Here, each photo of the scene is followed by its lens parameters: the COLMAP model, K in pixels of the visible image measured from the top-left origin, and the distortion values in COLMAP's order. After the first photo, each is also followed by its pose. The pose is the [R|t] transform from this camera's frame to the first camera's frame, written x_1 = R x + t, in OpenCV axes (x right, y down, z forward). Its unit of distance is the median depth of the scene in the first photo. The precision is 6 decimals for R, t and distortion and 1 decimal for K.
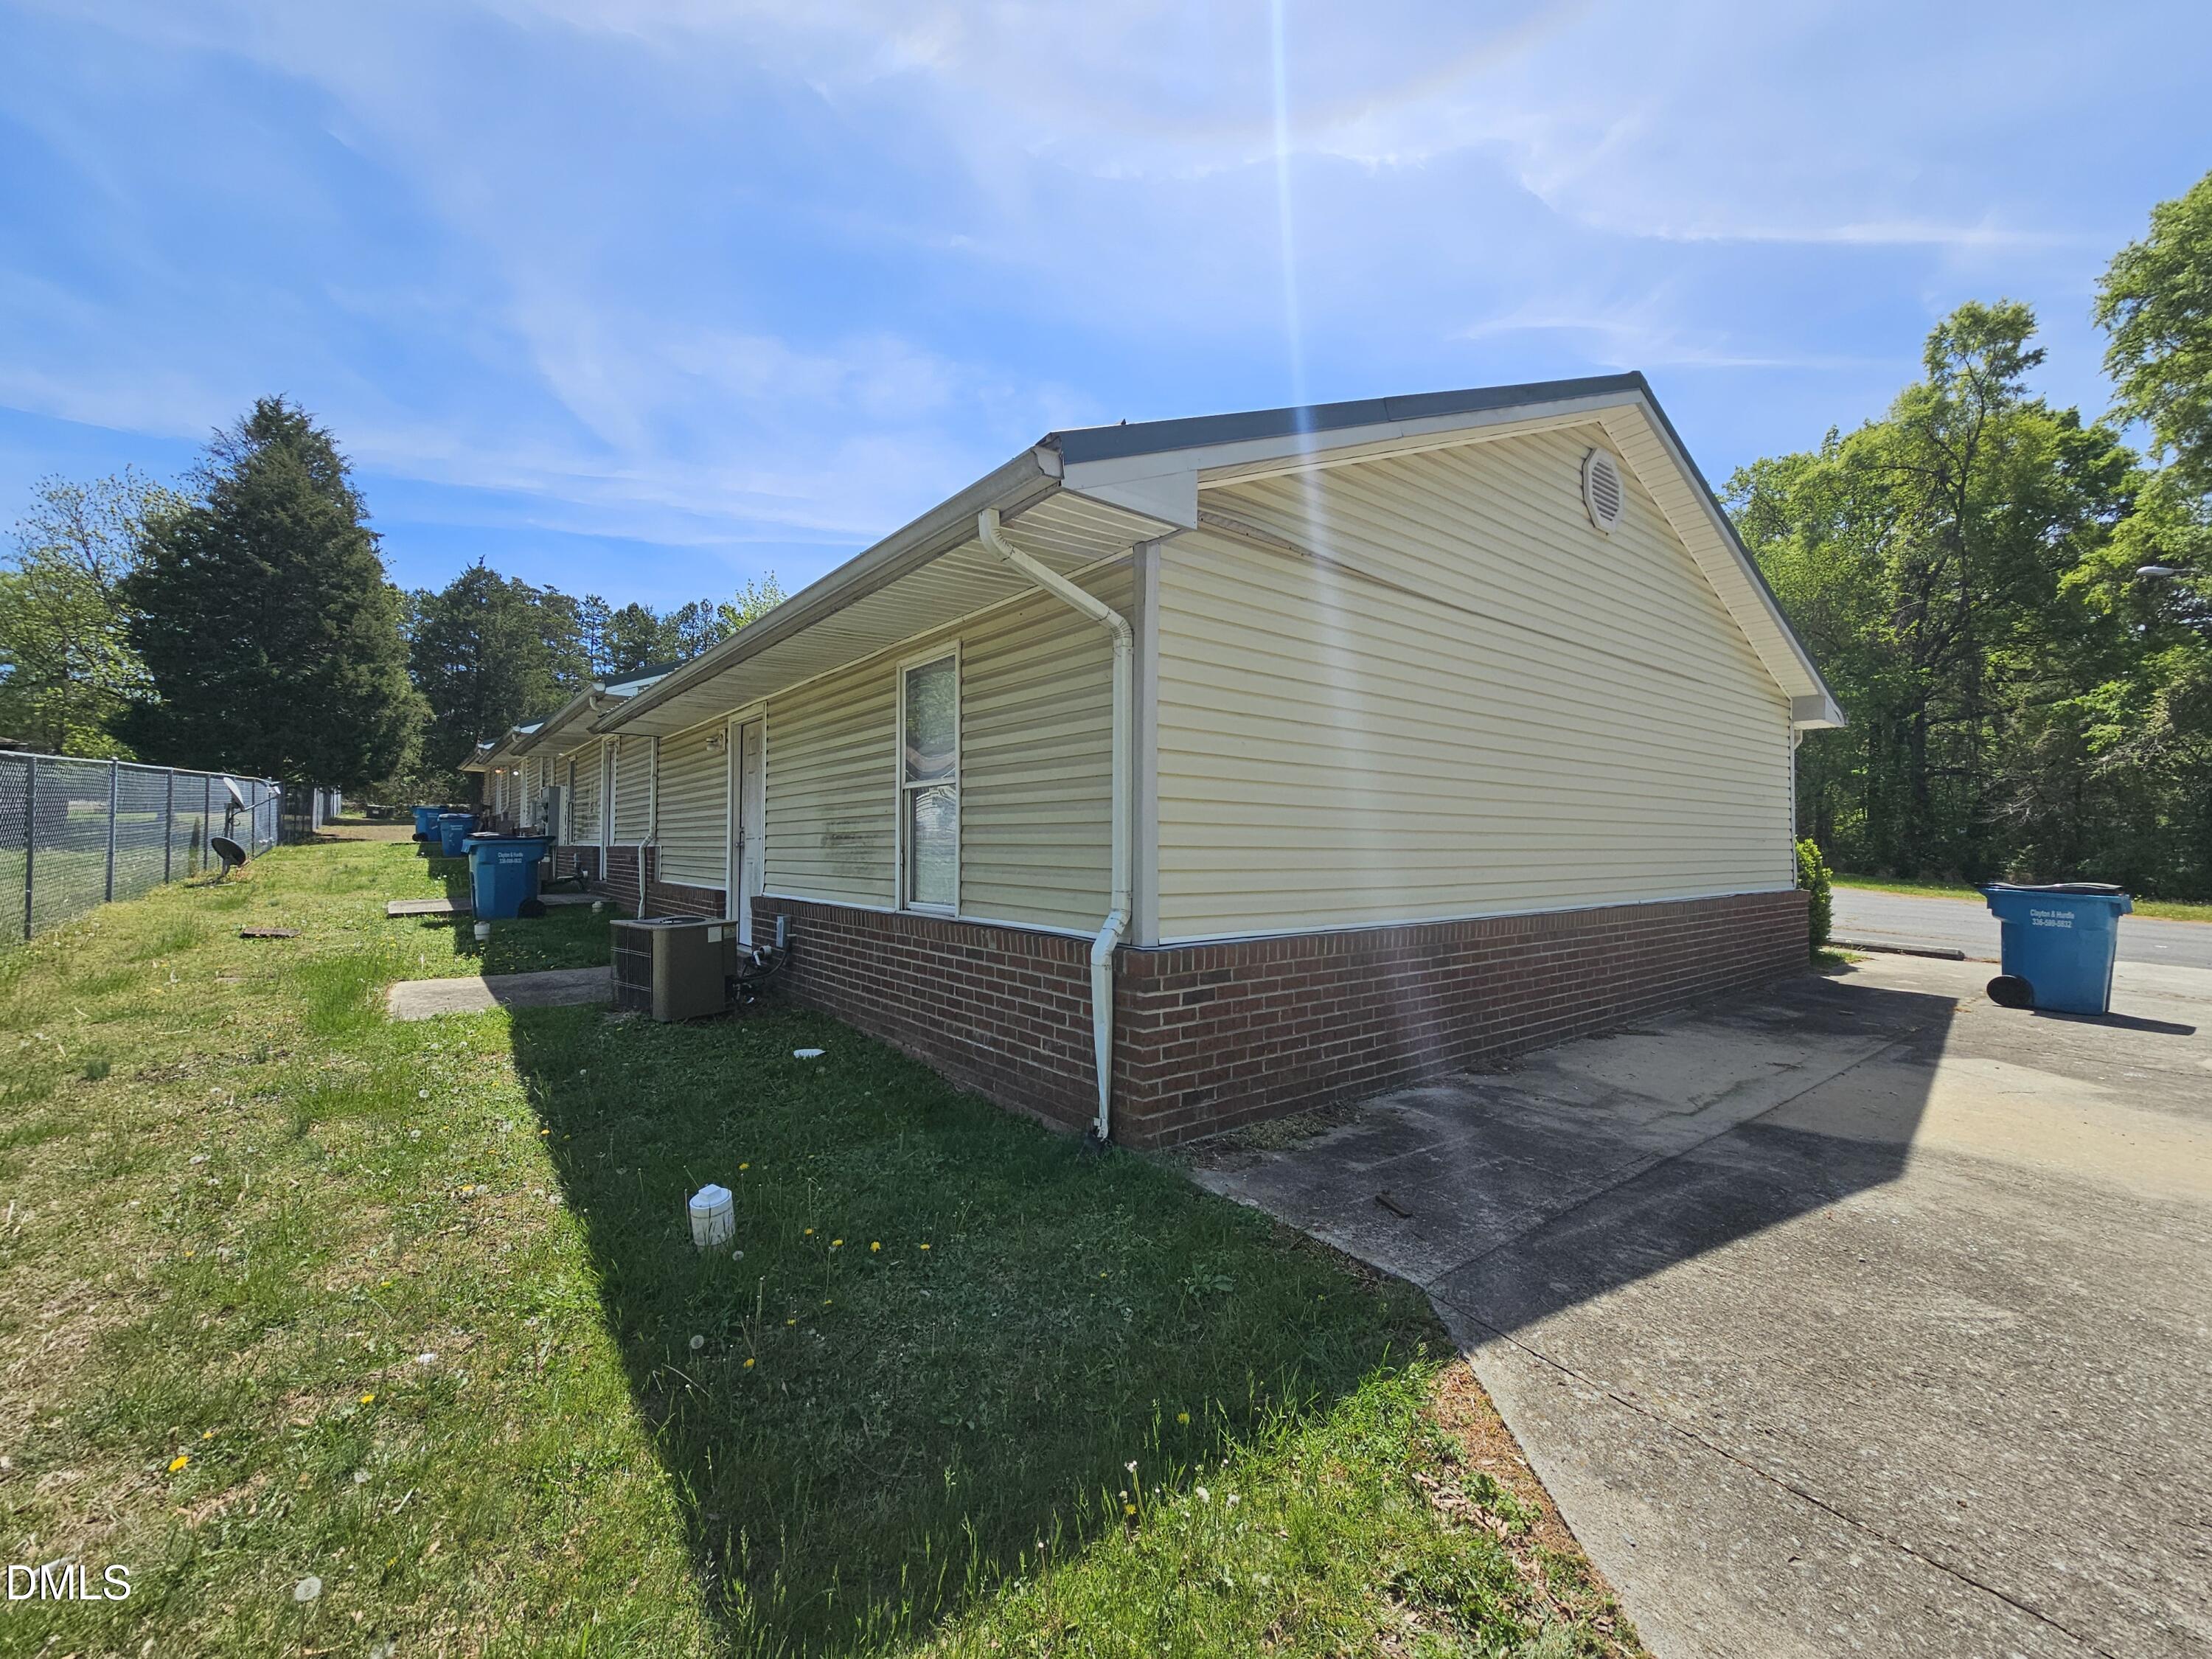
lens RADIAL K [[902.4, 0, 1097.2], [0, 902.4, 815.0], [0, 0, 1]] dist [-0.007303, 0.004184]
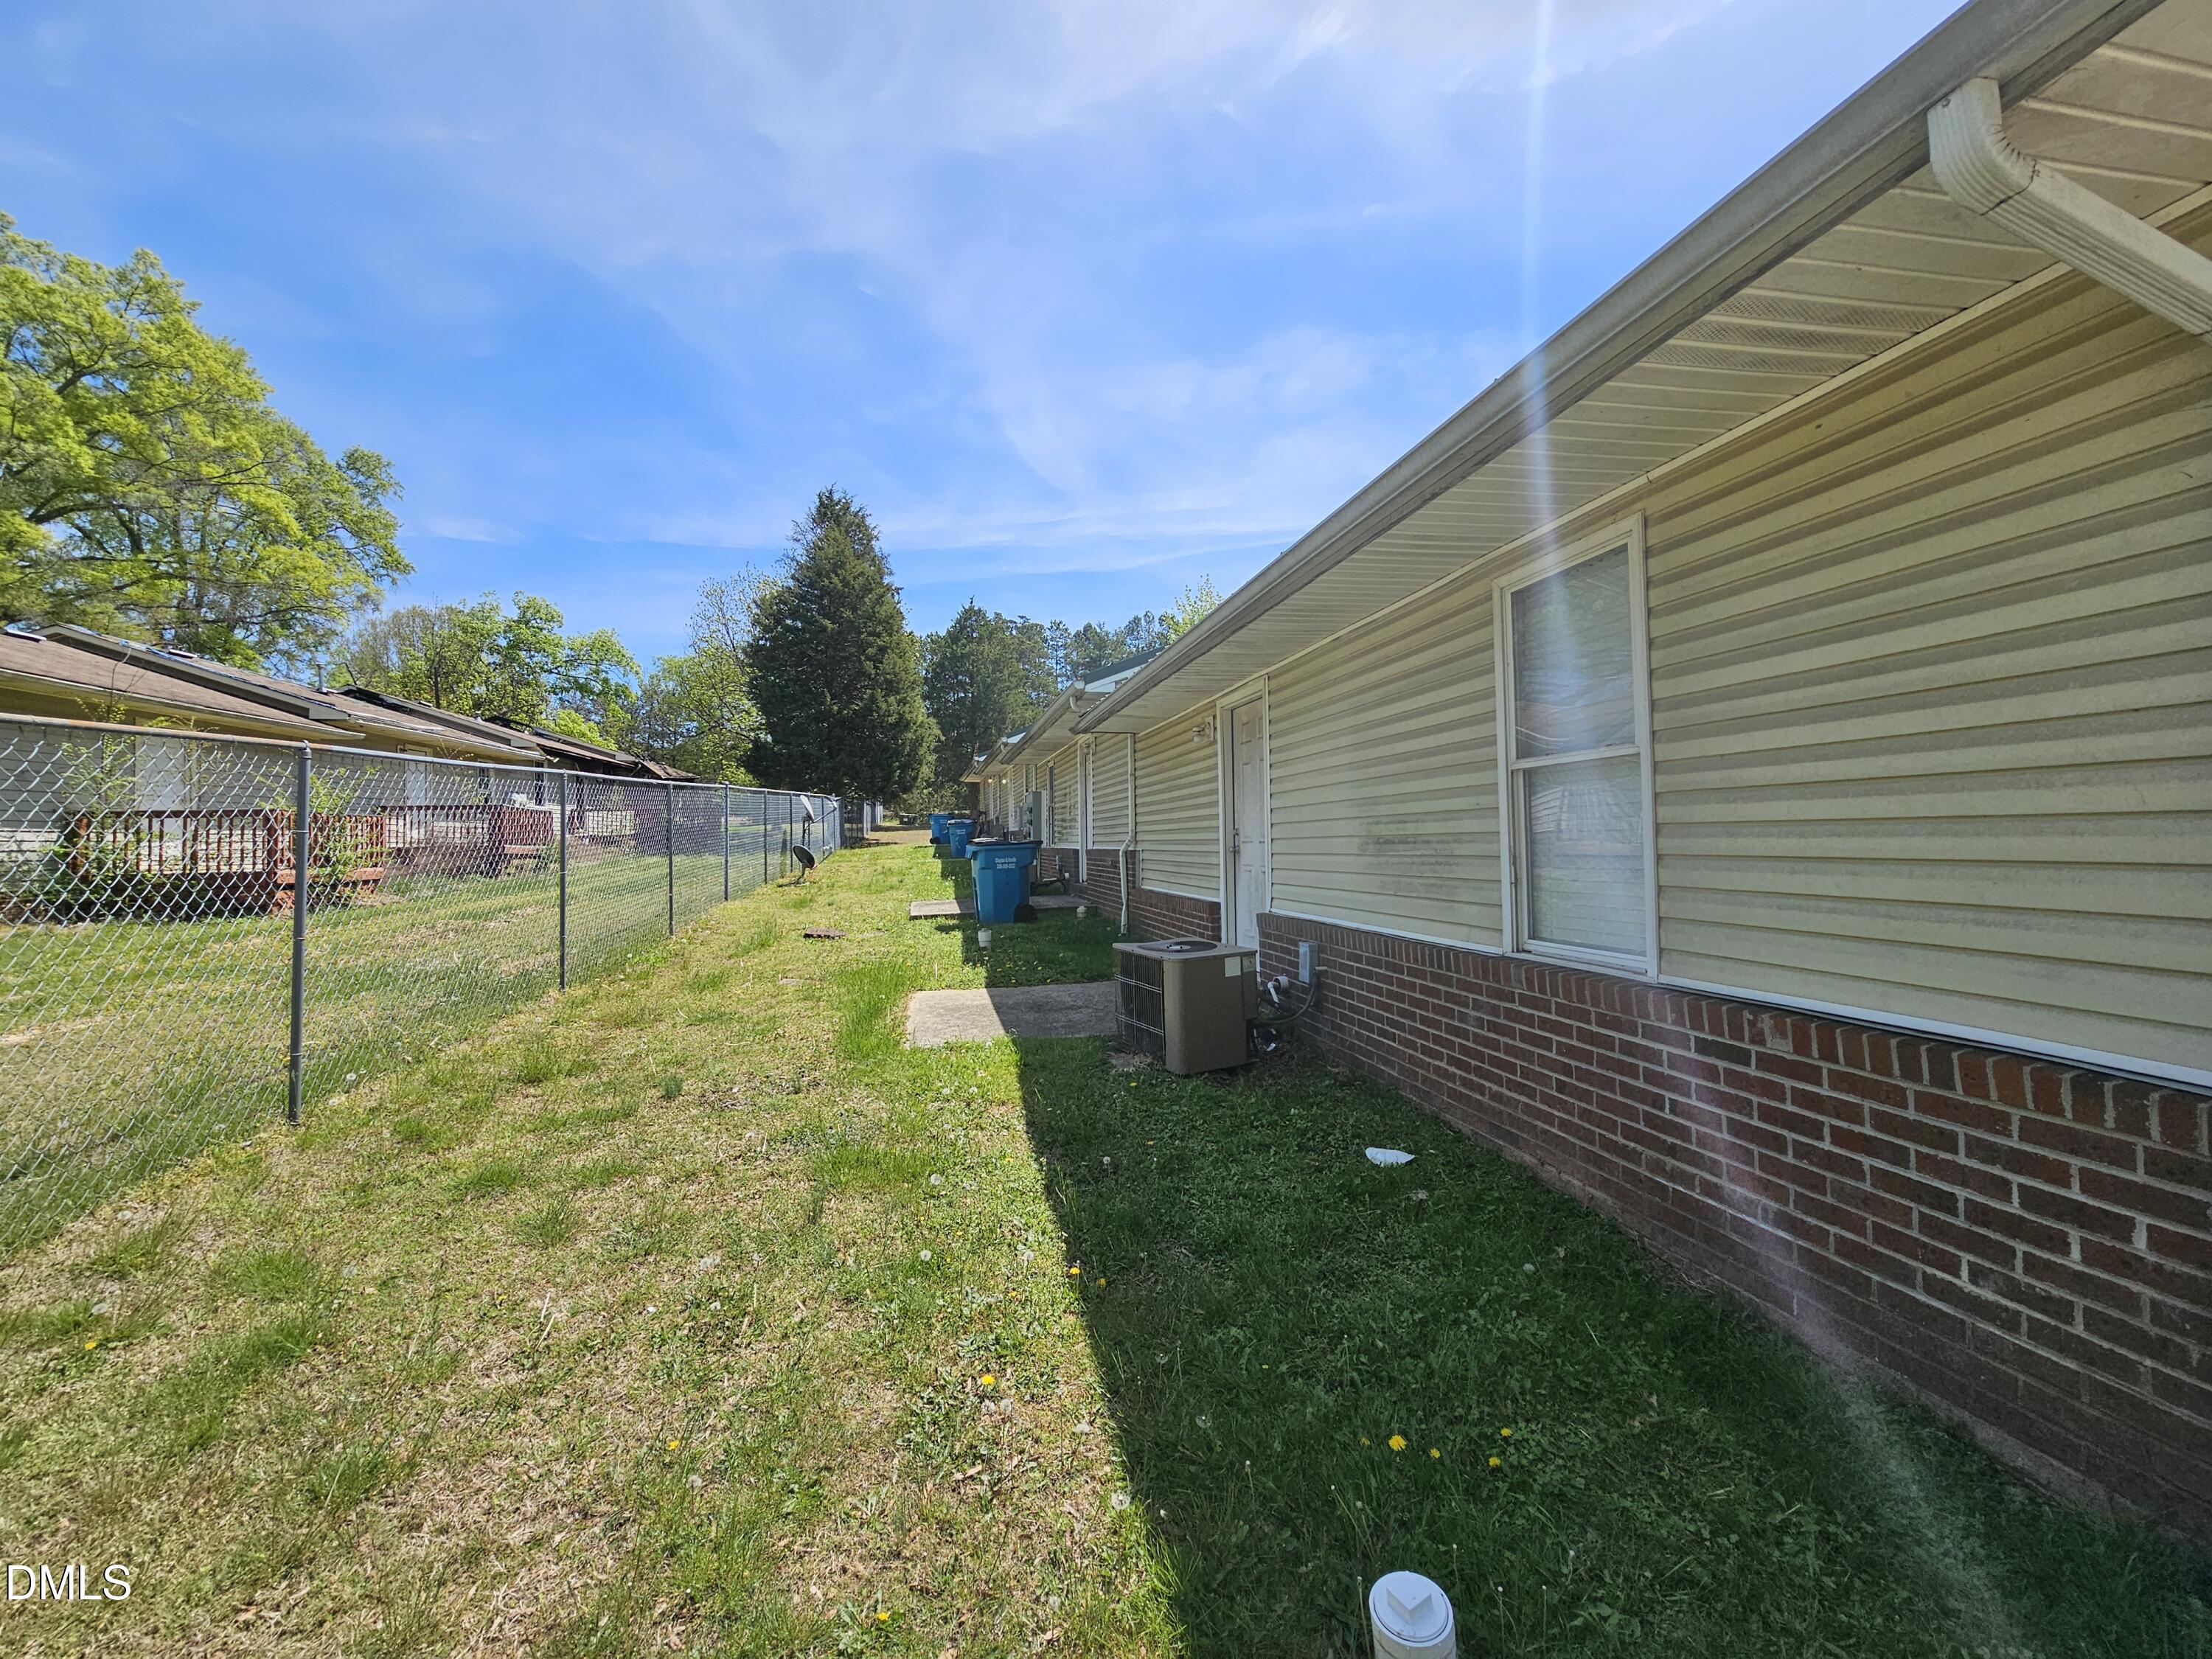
lens RADIAL K [[902.4, 0, 1107.0], [0, 902.4, 815.2], [0, 0, 1]] dist [-0.007303, 0.004184]
pose [[0.896410, -0.029159, -0.442265, -0.159221], [0.032699, 0.999465, 0.000380, -0.004631], [0.442018, -0.014803, 0.896884, 0.227204]]
